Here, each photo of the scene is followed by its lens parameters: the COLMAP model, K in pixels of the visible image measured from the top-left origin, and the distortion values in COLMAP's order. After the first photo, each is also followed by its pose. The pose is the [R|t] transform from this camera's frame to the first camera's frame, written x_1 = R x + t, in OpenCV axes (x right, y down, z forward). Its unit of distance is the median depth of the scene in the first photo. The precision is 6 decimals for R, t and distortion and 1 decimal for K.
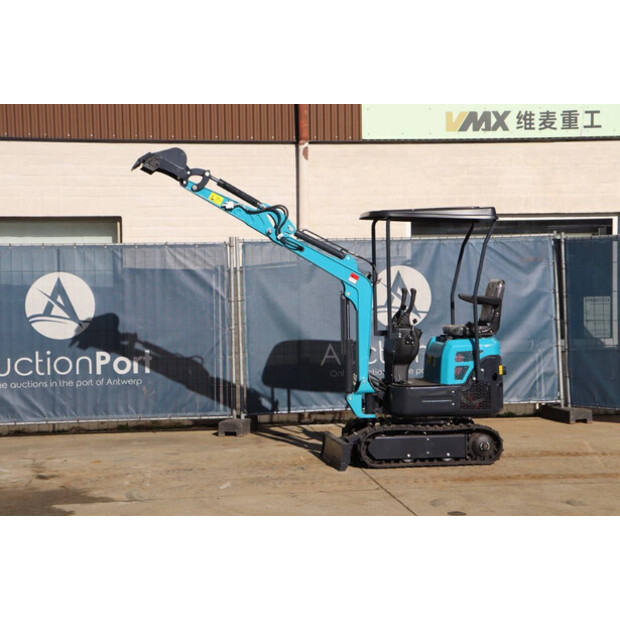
lens RADIAL K [[1270.5, 0, 314.2], [0, 1270.5, 313.0], [0, 0, 1]] dist [0.346412, 0.000000]
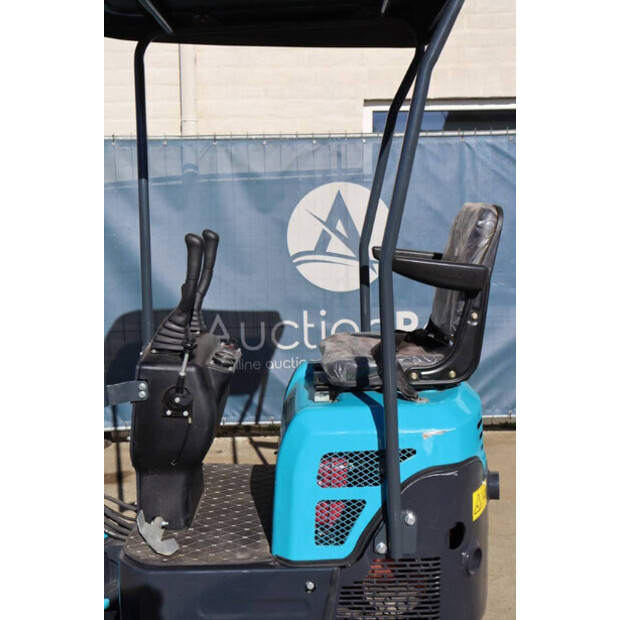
lens RADIAL K [[751.3, 0, 298.1], [0, 751.3, 318.4], [0, 0, 1]] dist [0.019687, 0.000000]
pose [[0.987744, 0.022999, -0.154377, 0.107144], [-0.004488, 0.992860, 0.119202, -0.016945], [0.156016, -0.117048, 0.980795, 0.677873]]
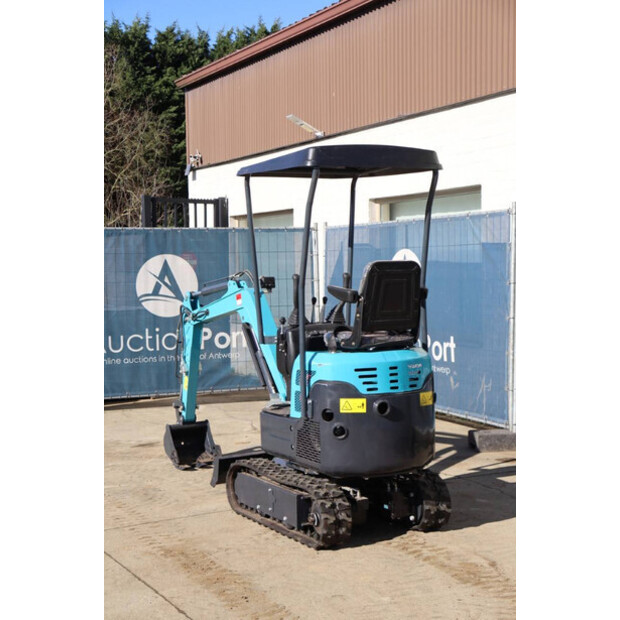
lens RADIAL K [[1023.2, 0, 312.9], [0, 1023.2, 306.1], [0, 0, 1]] dist [0.161583, 0.000000]
pose [[0.348577, 0.045955, -0.936153, 0.501176], [-0.013575, 0.998940, 0.043983, -0.021755], [0.937182, -0.002624, 0.348831, 0.667339]]
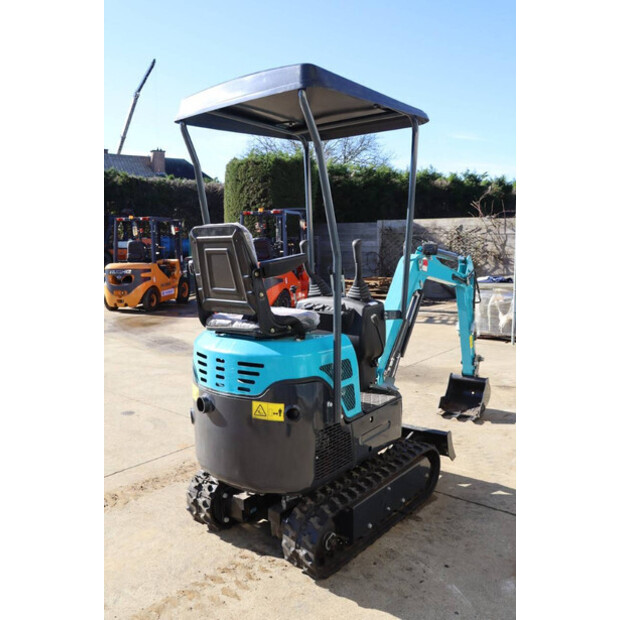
lens RADIAL K [[547.0, 0, 308.0], [0, 547.0, 315.4], [0, 0, 1]] dist [-0.088841, 0.022534]
pose [[-0.736672, 0.111674, -0.666965, 0.217199], [-0.001465, 0.986005, 0.166711, -0.022935], [0.676248, 0.123789, -0.726199, 0.992170]]
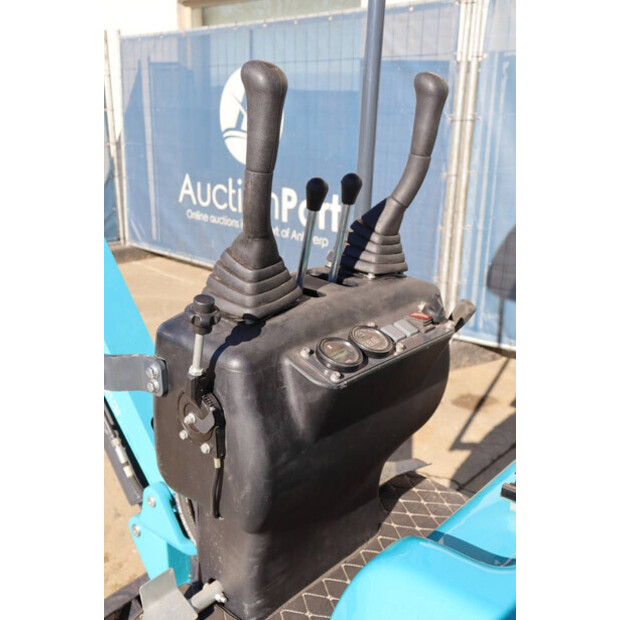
lens RADIAL K [[659.3, 0, 307.4], [0, 659.3, 309.6], [0, 0, 1]] dist [-0.026739, 0.000000]
pose [[0.634769, 0.252235, -0.730374, 0.111374], [-0.039490, 0.954575, 0.295342, -0.012242], [0.771693, -0.158631, 0.615895, 0.787787]]
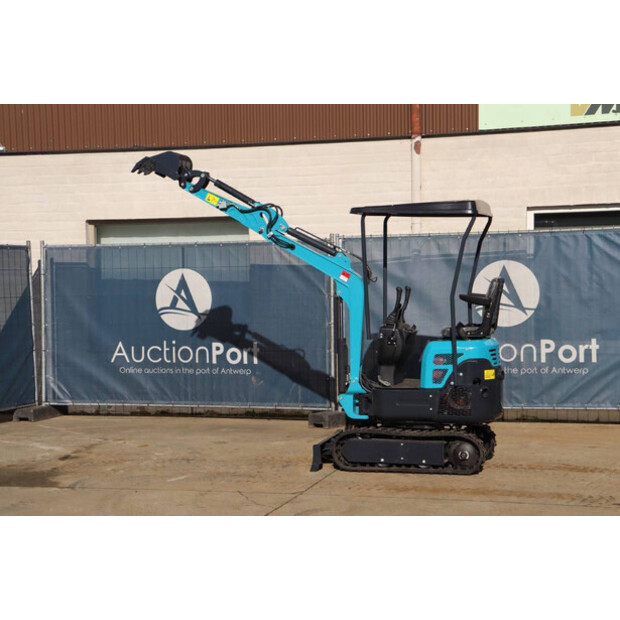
lens RADIAL K [[1184.7, 0, 313.9], [0, 1184.7, 314.1], [0, 0, 1]] dist [0.244912, 0.000000]
pose [[0.909744, 0.014238, -0.414925, 0.321674], [-0.008320, 0.999836, 0.016068, -0.010403], [0.415086, -0.011165, 0.909714, 0.129822]]
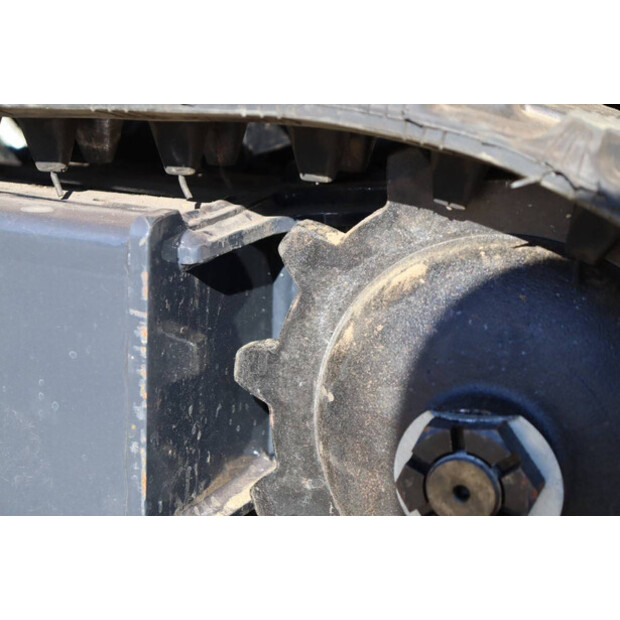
lens RADIAL K [[1469.6, 0, 311.0], [0, 1469.6, 311.5], [0, 0, 1]] dist [0.420560, 0.000000]
pose [[0.843720, 0.175542, -0.507269, 0.128415], [-0.055577, 0.968504, 0.242715, 0.067155], [0.533899, -0.176591, 0.826902, 0.771579]]
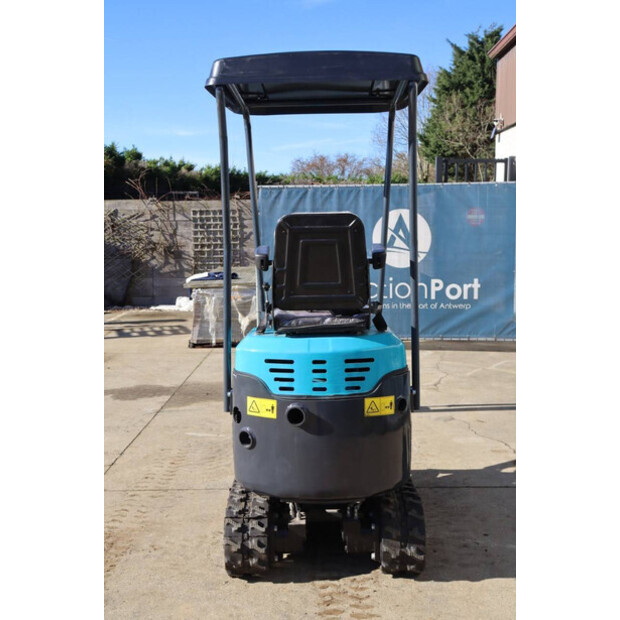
lens RADIAL K [[751.3, 0, 311.1], [0, 751.3, 312.5], [0, 0, 1]] dist [0.019687, 0.000000]
pose [[-0.156691, 0.130451, -0.978995, 0.338421], [-0.013471, 0.990864, 0.134189, -0.023105], [0.987556, 0.034215, -0.153502, 0.876113]]
